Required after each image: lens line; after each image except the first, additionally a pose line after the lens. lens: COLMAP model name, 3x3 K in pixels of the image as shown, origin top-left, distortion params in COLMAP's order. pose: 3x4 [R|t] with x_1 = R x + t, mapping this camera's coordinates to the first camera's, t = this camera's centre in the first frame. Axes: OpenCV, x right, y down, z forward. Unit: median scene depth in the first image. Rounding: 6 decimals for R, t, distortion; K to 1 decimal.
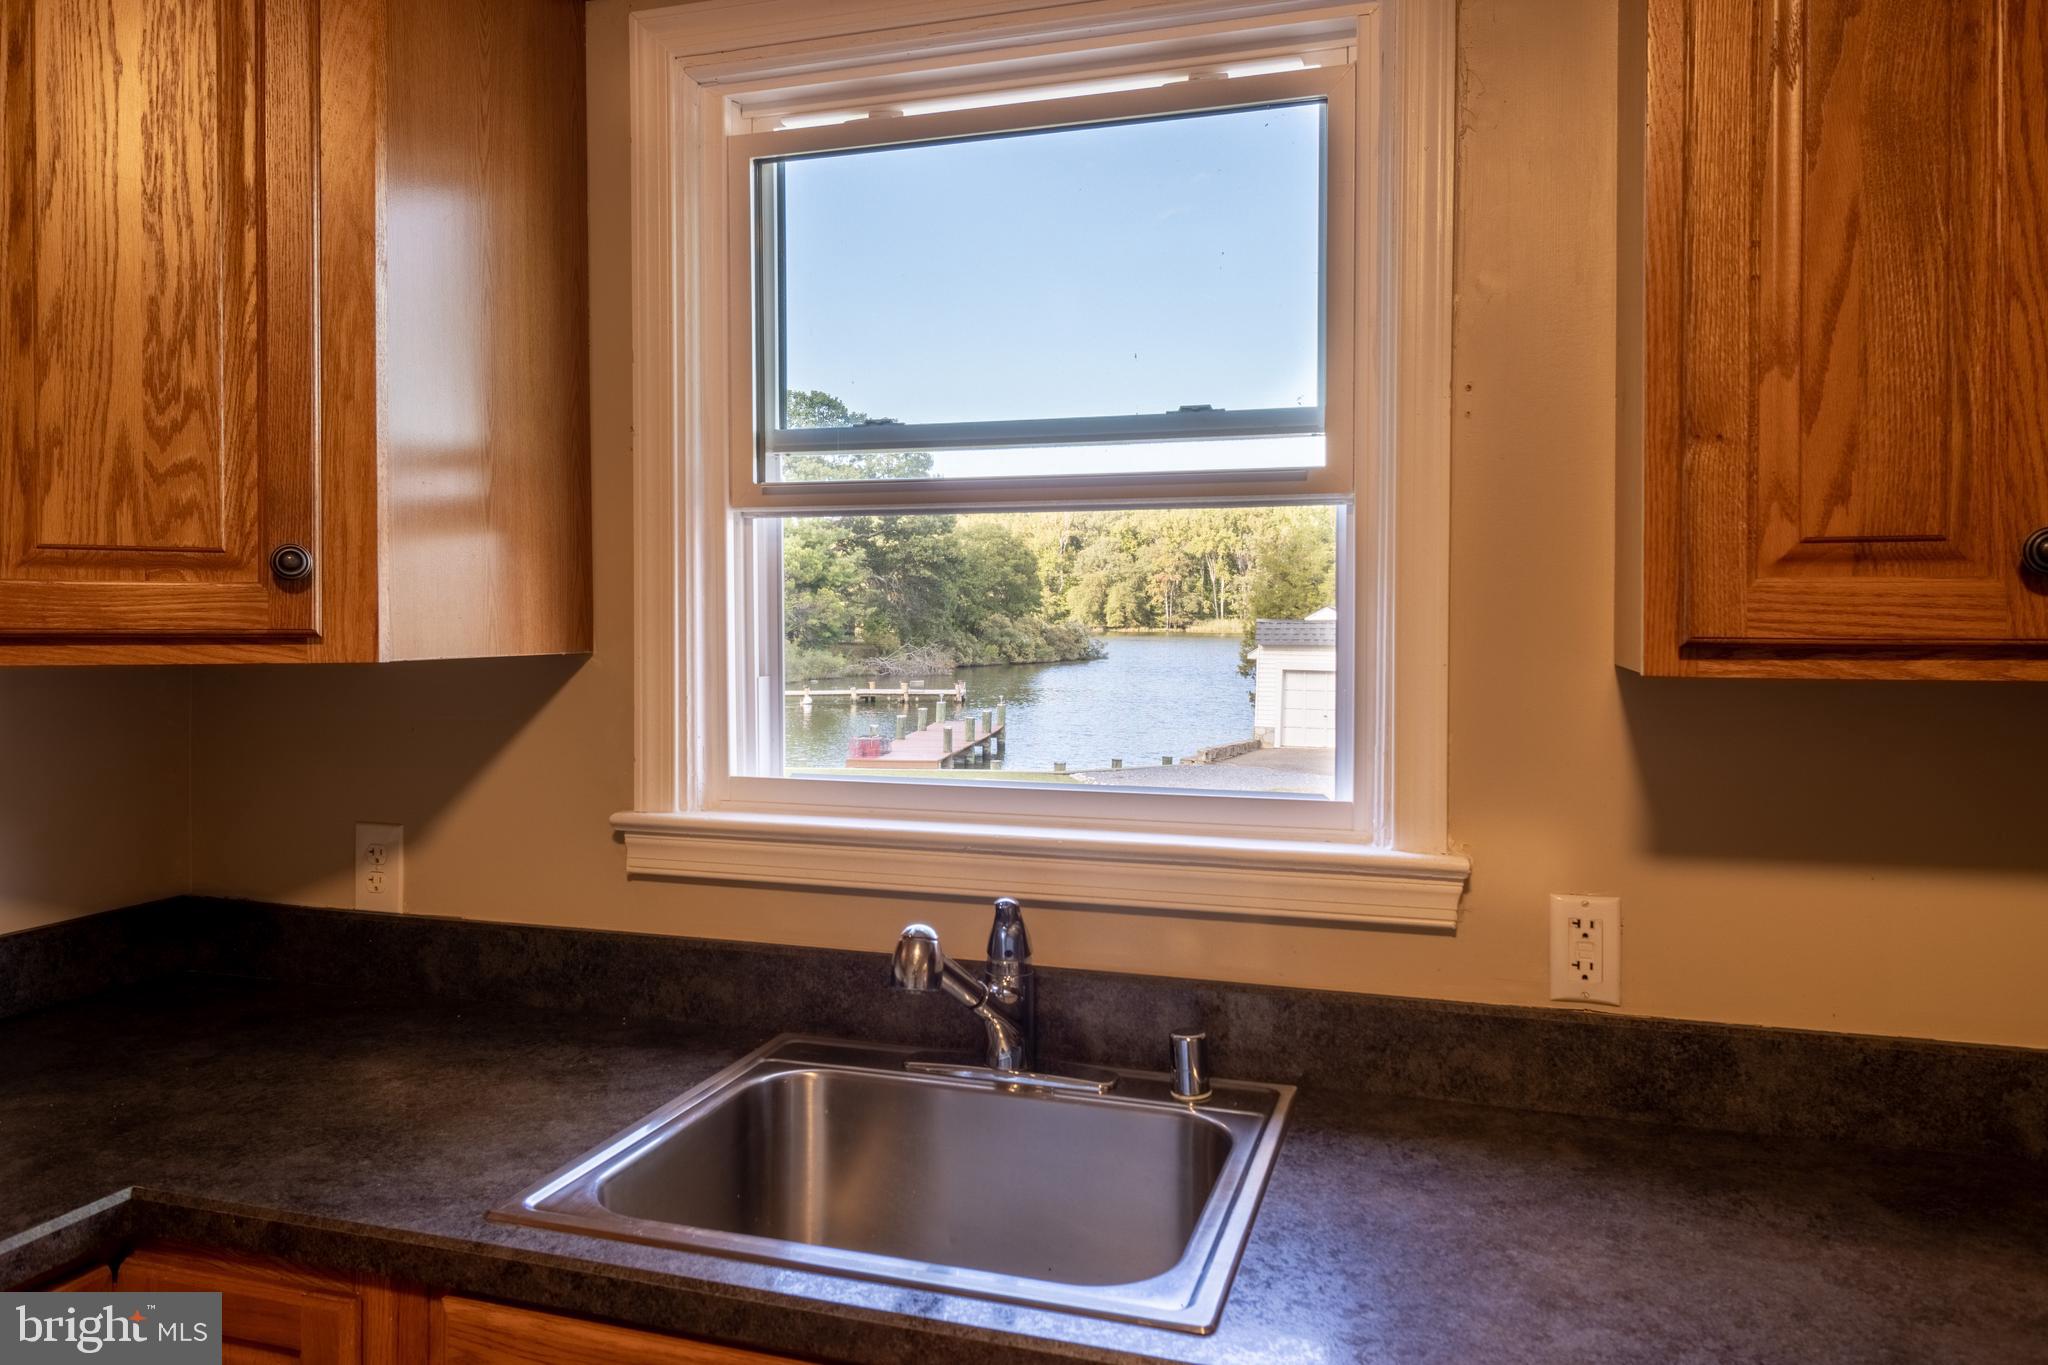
lens RADIAL K [[1423.2, 0, 1028.6], [0, 1423.2, 645.1], [0, 0, 1]] dist [0.006774, 0.001931]
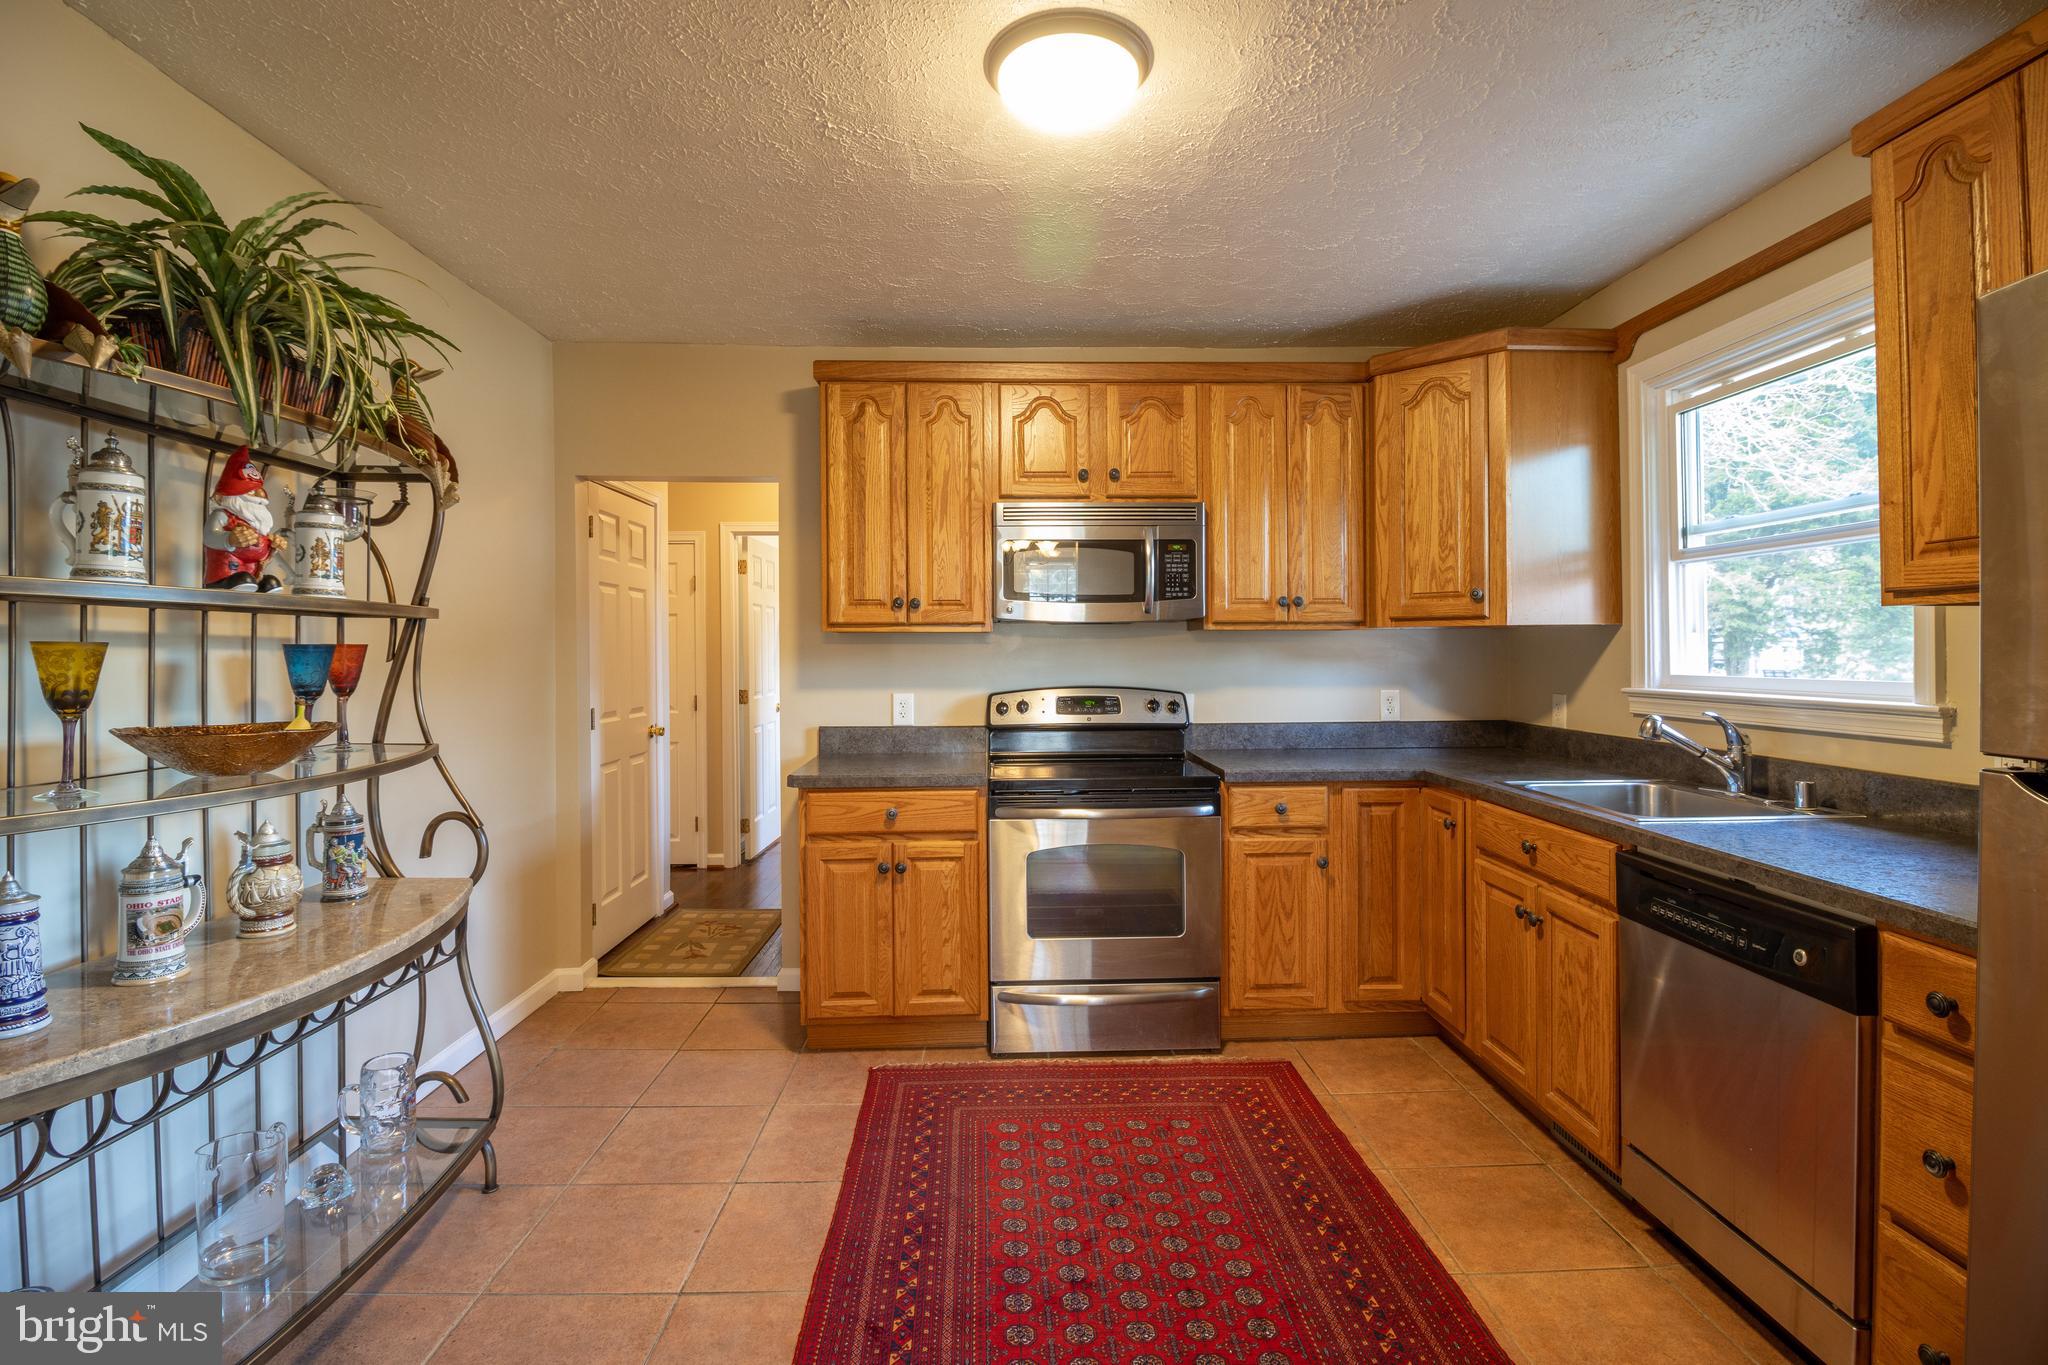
lens RADIAL K [[944.9, 0, 1019.6], [0, 944.9, 649.6], [0, 0, 1]] dist [-0.000797, -0.013267]
pose [[0.327133, -0.006041, -0.944959, 1.136690], [-0.013730, 0.999844, -0.011145, 0.103421], [0.944879, 0.016621, 0.326999, -0.664055]]
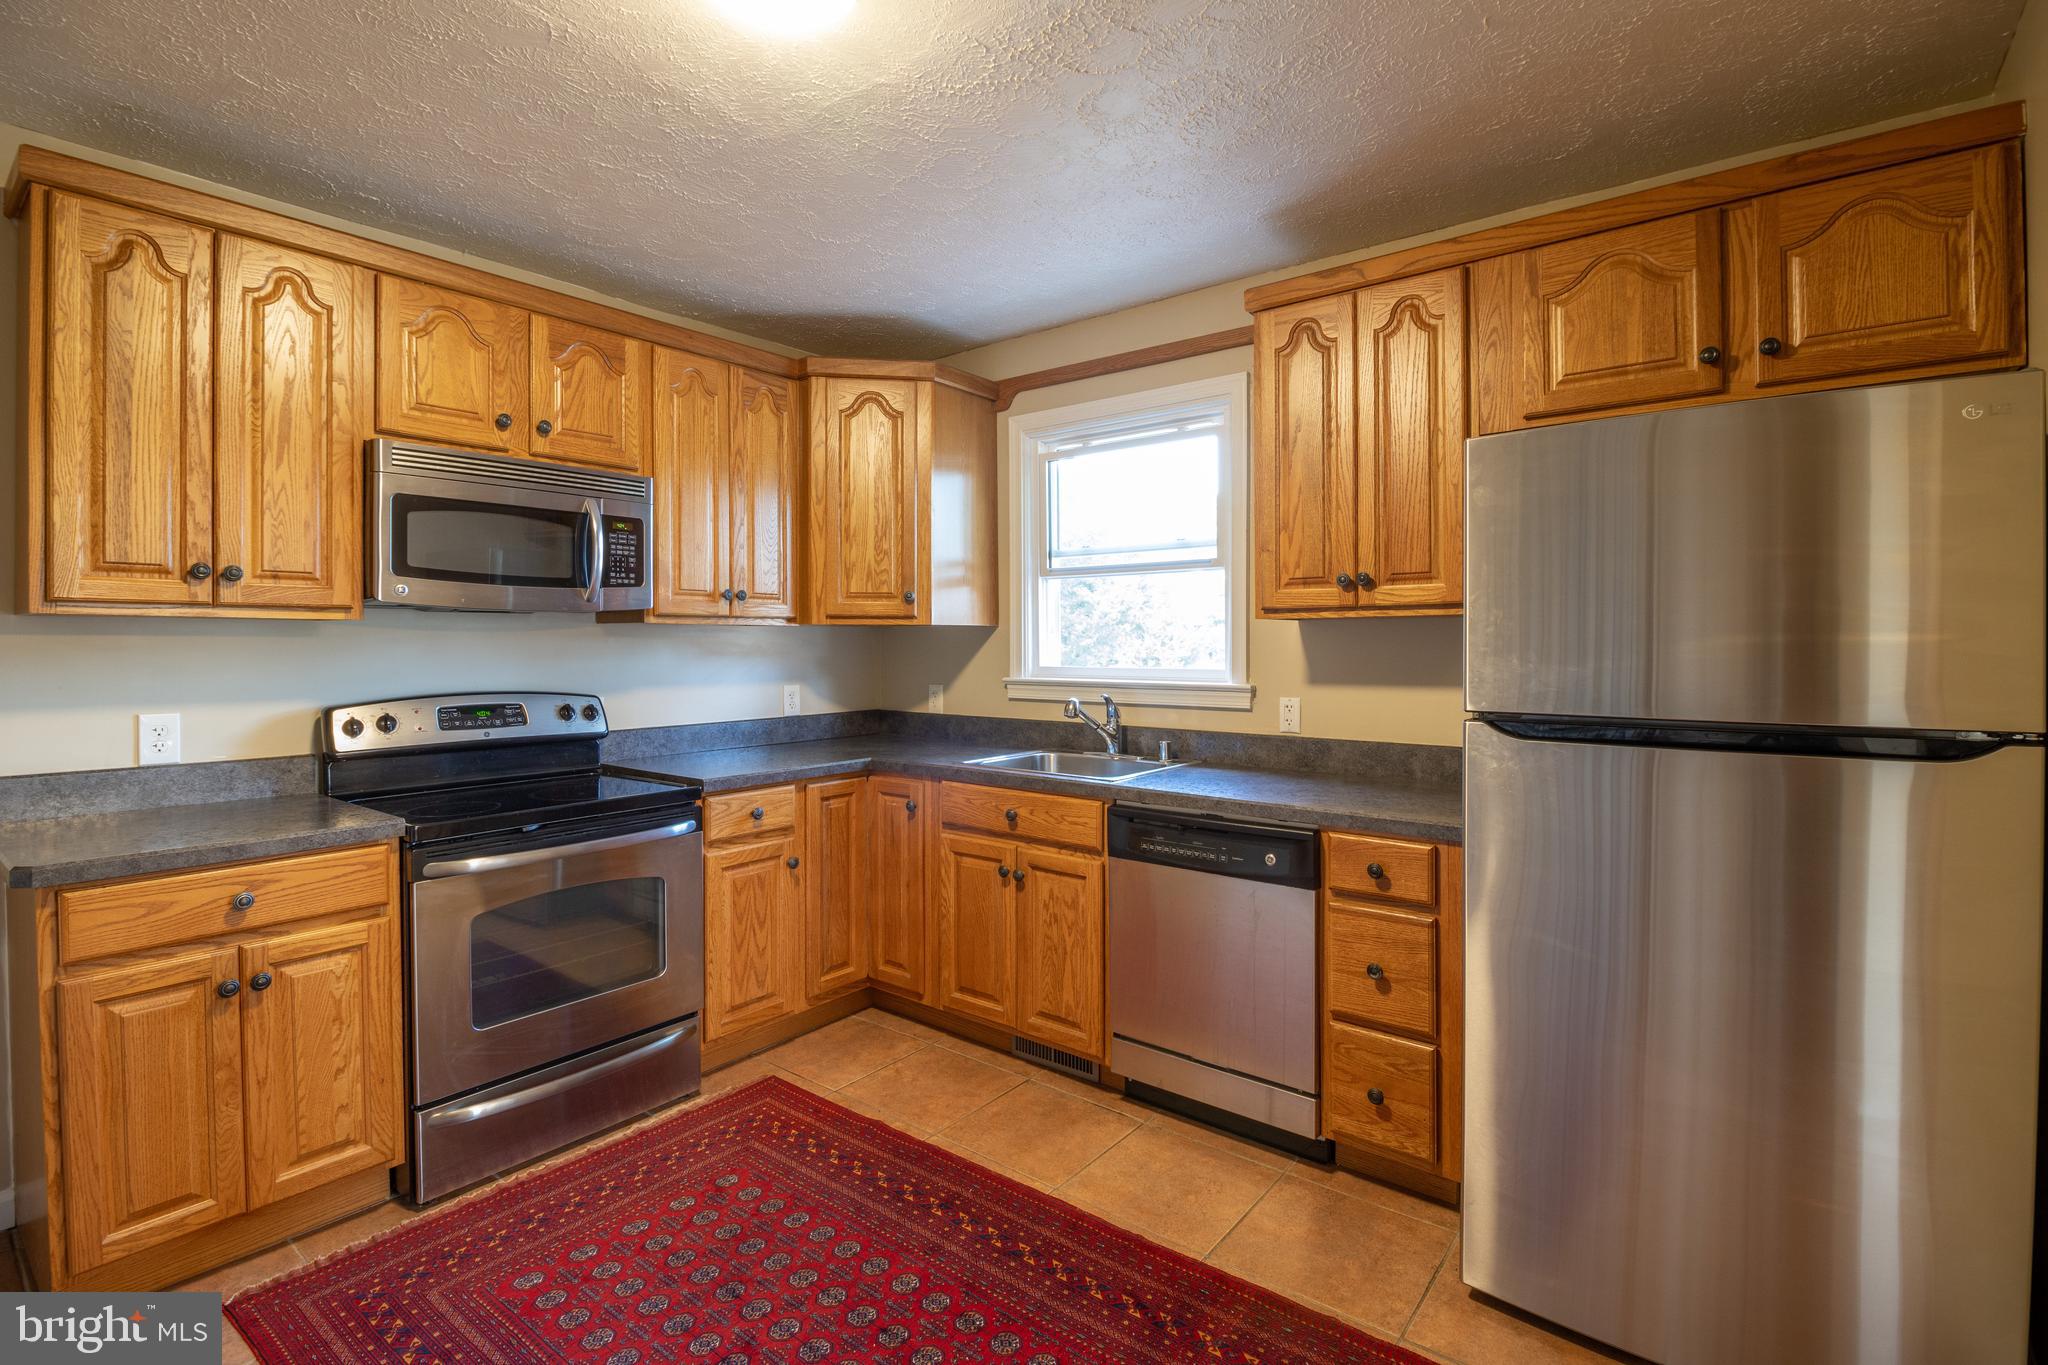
lens RADIAL K [[953.0, 0, 1028.0], [0, 953.0, 647.5], [0, 0, 1]] dist [-0.000011, -0.014401]
pose [[0.936085, -0.001802, -0.351768, 0.587663], [-0.003849, 0.999875, -0.015363, 0.103967], [0.351752, 0.015735, 0.935961, -1.102895]]
